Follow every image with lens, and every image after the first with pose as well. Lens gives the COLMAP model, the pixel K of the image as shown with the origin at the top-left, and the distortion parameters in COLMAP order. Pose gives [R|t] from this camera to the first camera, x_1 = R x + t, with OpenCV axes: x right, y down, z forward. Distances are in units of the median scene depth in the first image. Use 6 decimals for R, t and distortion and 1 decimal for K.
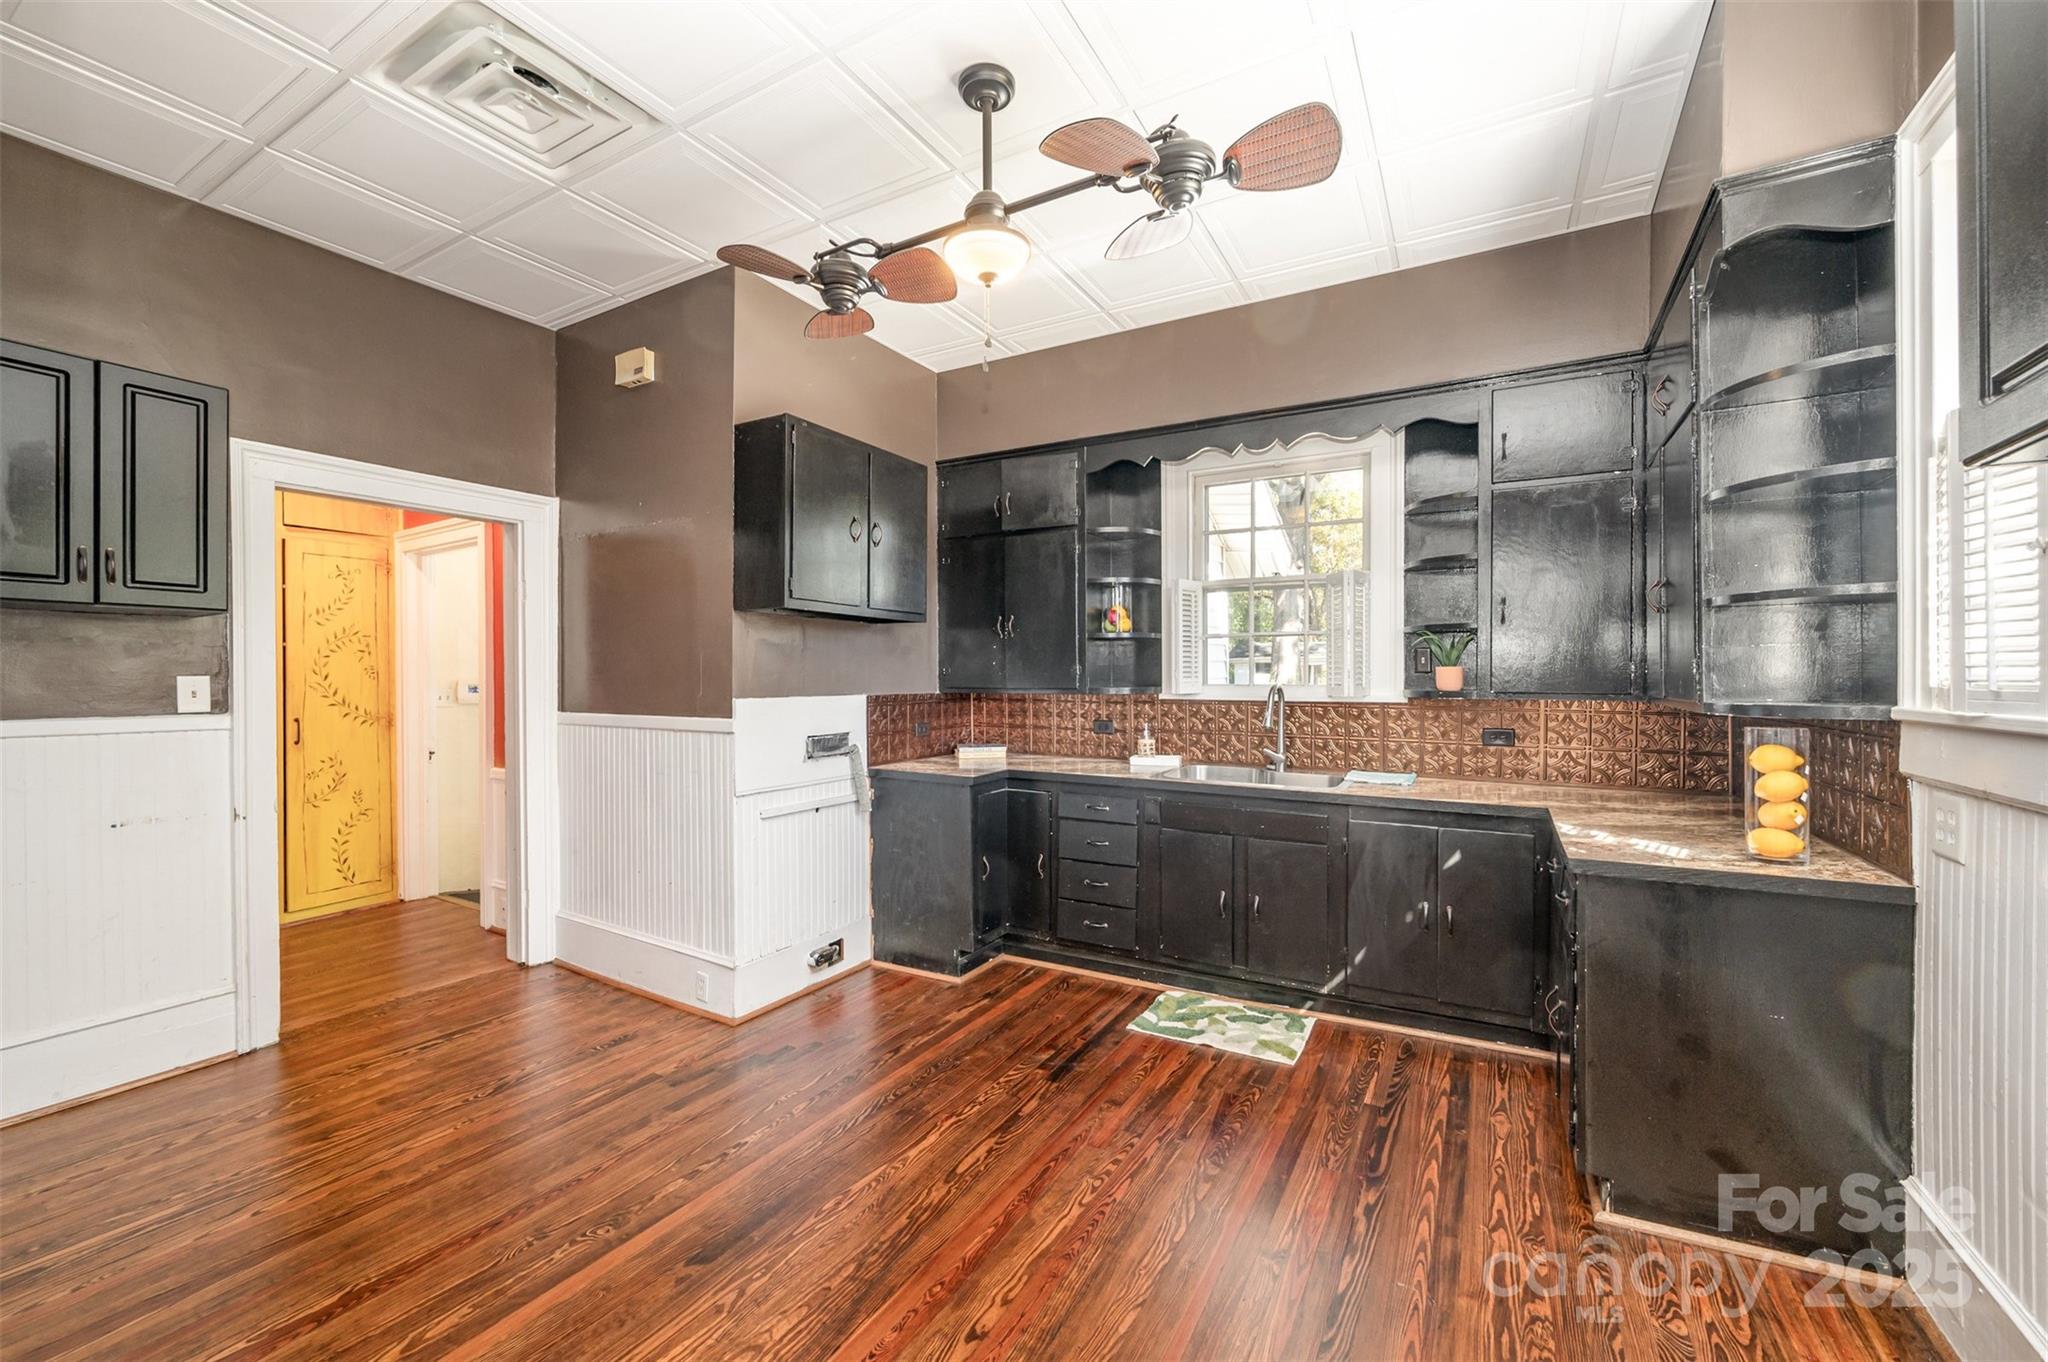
lens RADIAL K [[821.3, 0, 1027.8], [0, 821.3, 673.4], [0, 0, 1]] dist [-0.001930, -0.000078]
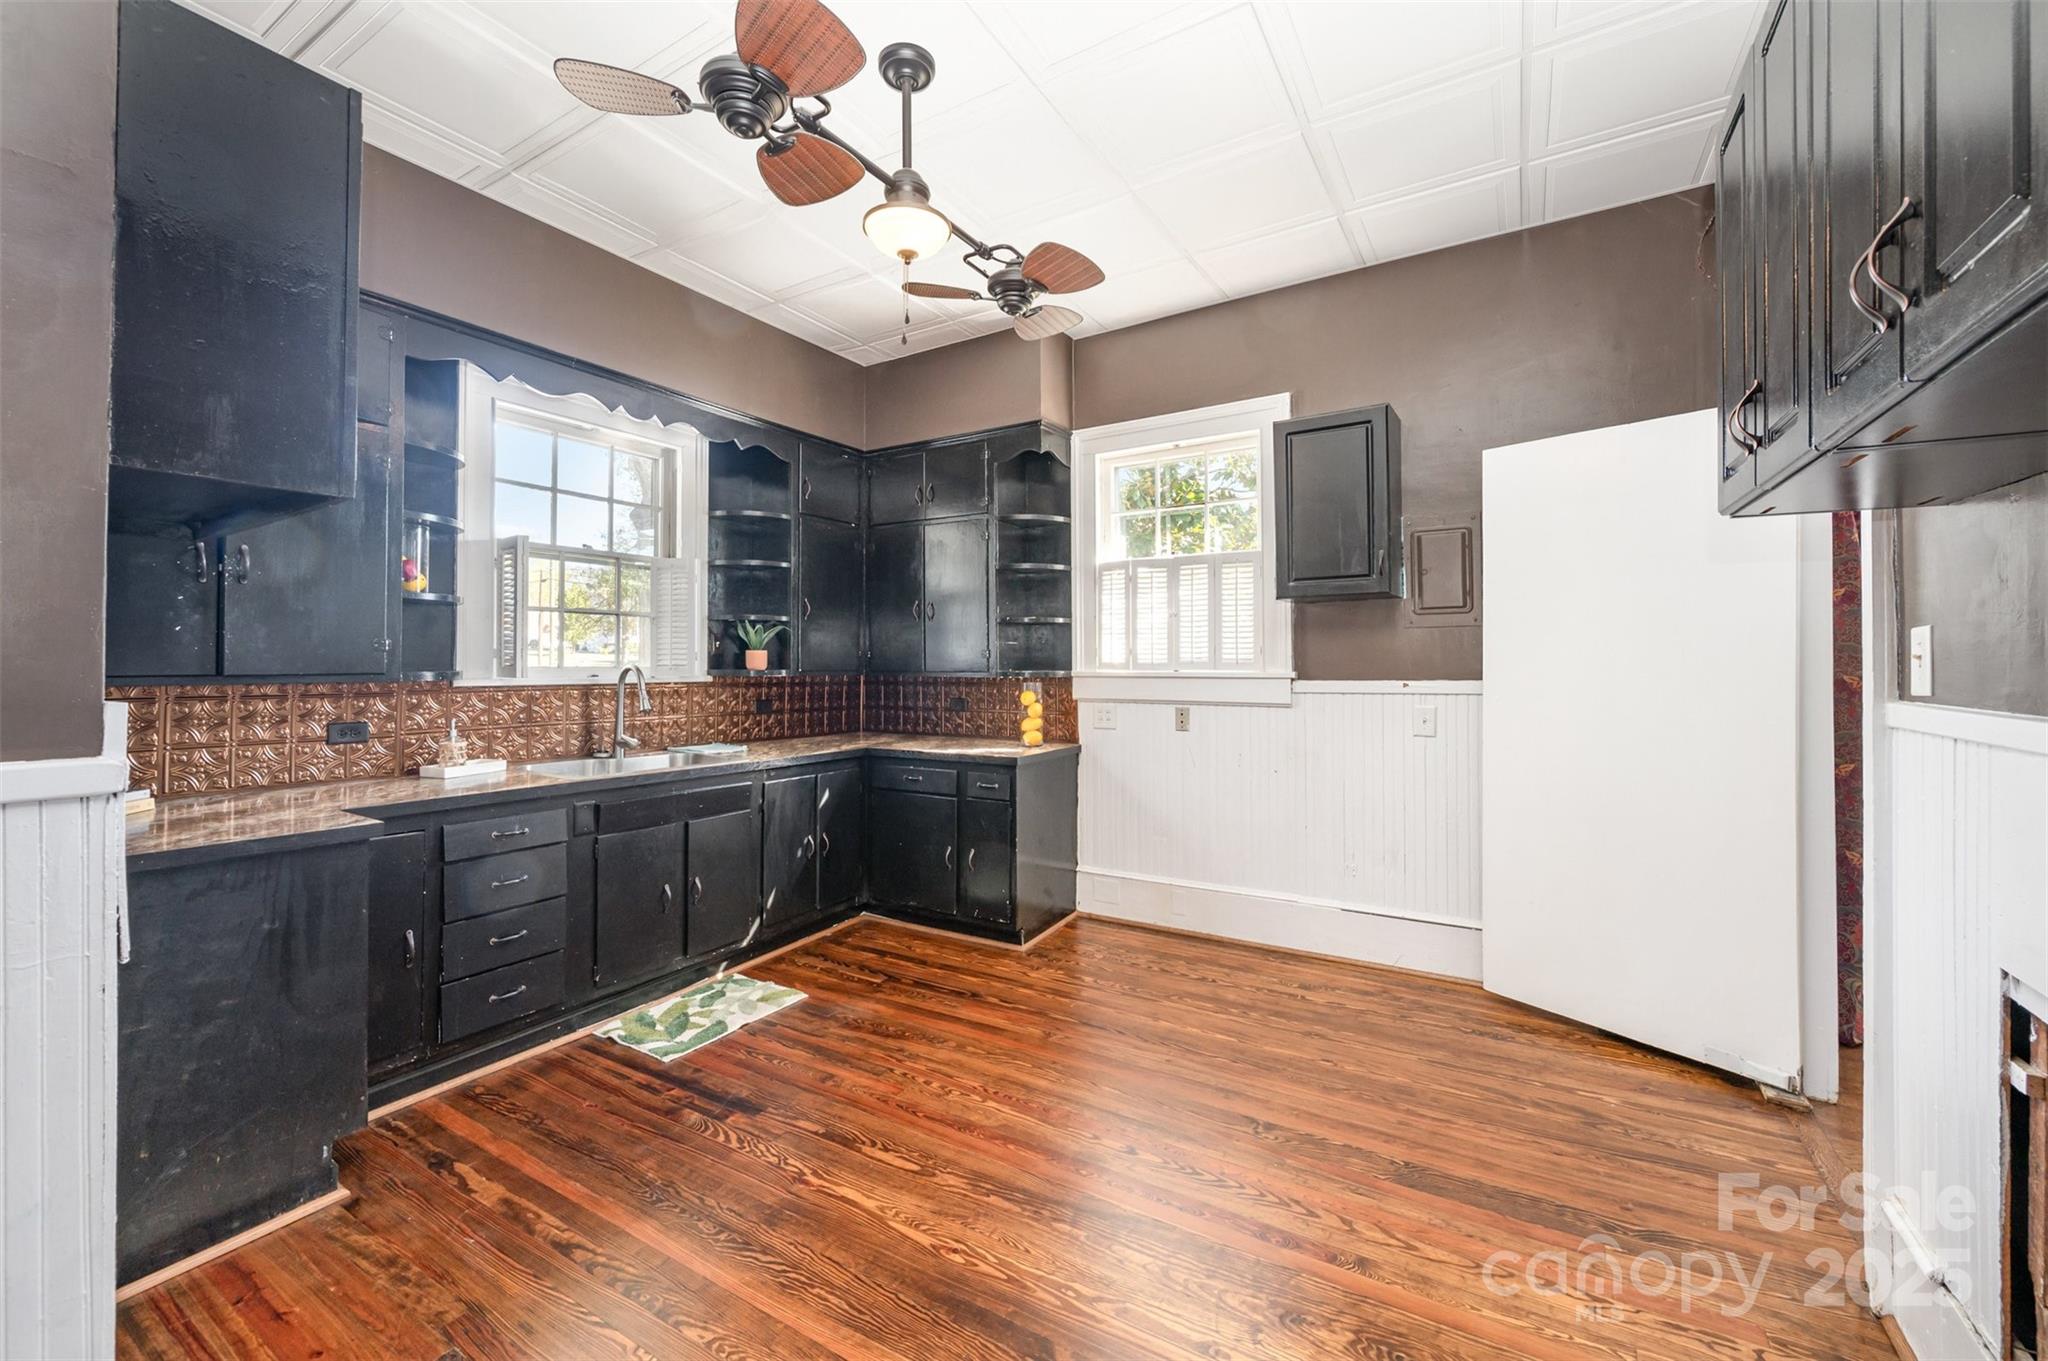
lens RADIAL K [[835.1, 0, 1023.8], [0, 835.1, 637.0], [0, 0, 1]] dist [-0.006984, -0.000116]
pose [[0.024277, 0.028674, 0.999294, -0.772703], [-0.001715, 0.999588, -0.028640, 0.008462], [-0.999704, -0.001018, 0.024316, 0.612321]]
